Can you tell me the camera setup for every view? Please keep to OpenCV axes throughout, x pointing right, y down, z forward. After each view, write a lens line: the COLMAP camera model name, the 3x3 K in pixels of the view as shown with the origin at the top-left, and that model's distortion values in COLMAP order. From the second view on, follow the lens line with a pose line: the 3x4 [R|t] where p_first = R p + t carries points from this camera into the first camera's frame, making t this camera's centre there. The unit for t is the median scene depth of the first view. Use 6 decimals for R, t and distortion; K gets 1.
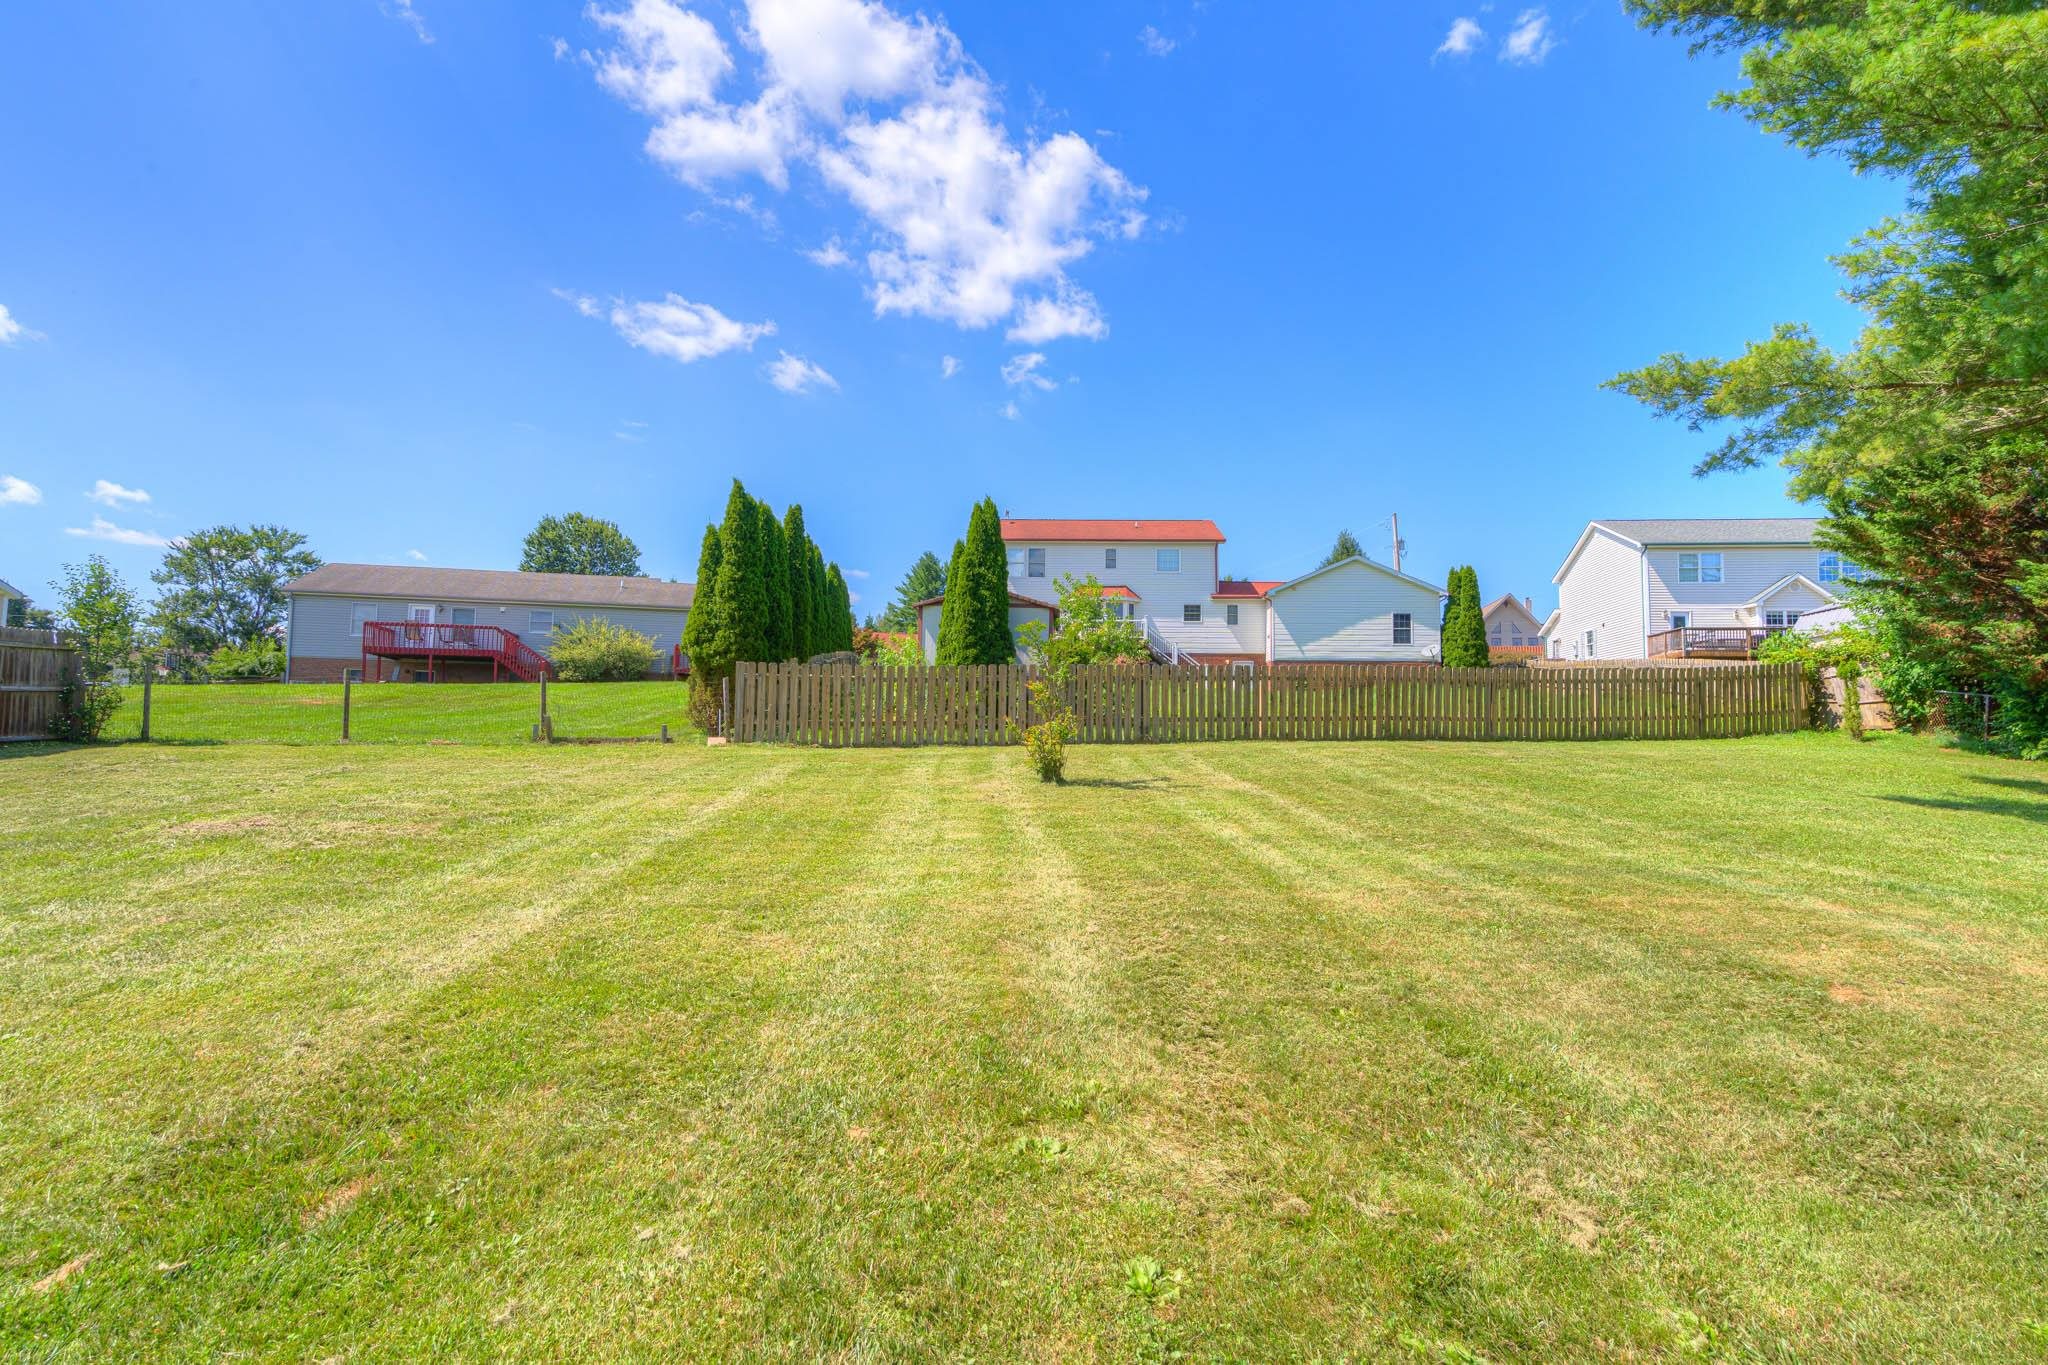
lens RADIAL K [[995.8, 0, 1021.0], [0, 995.8, 670.2], [0, 0, 1]] dist [0.001264, 0.001589]
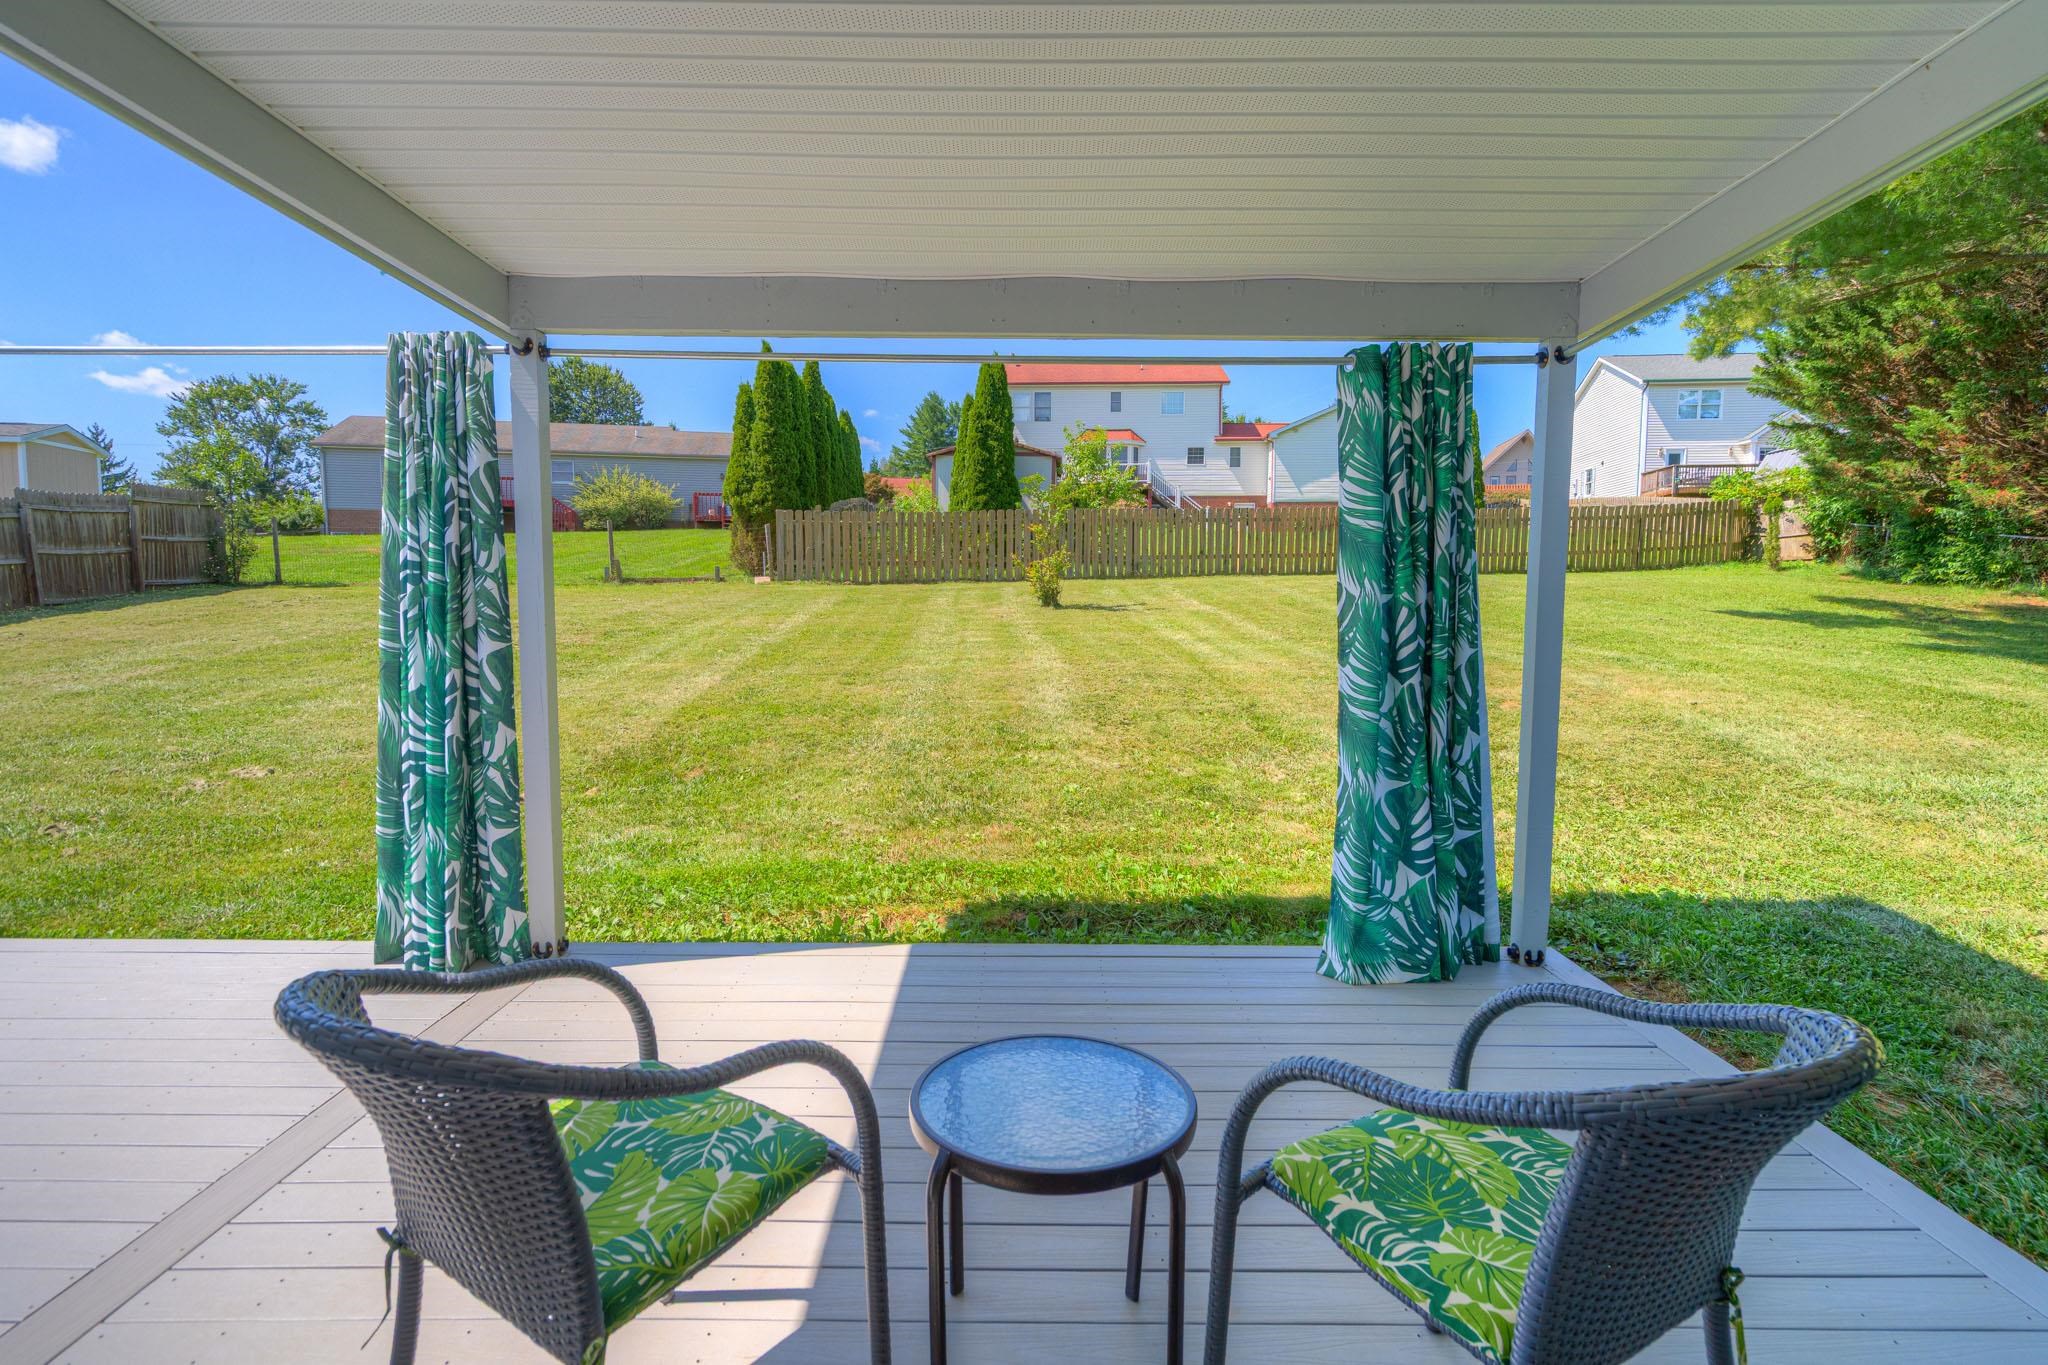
lens RADIAL K [[995.8, 0, 1021.0], [0, 995.8, 670.2], [0, 0, 1]] dist [0.001264, 0.001589]
pose [[0.999905, -0.009440, -0.010013, 0.003665], [0.010874, 0.987929, 0.154526, -0.000292], [0.008433, -0.154620, 0.987938, -0.125305]]
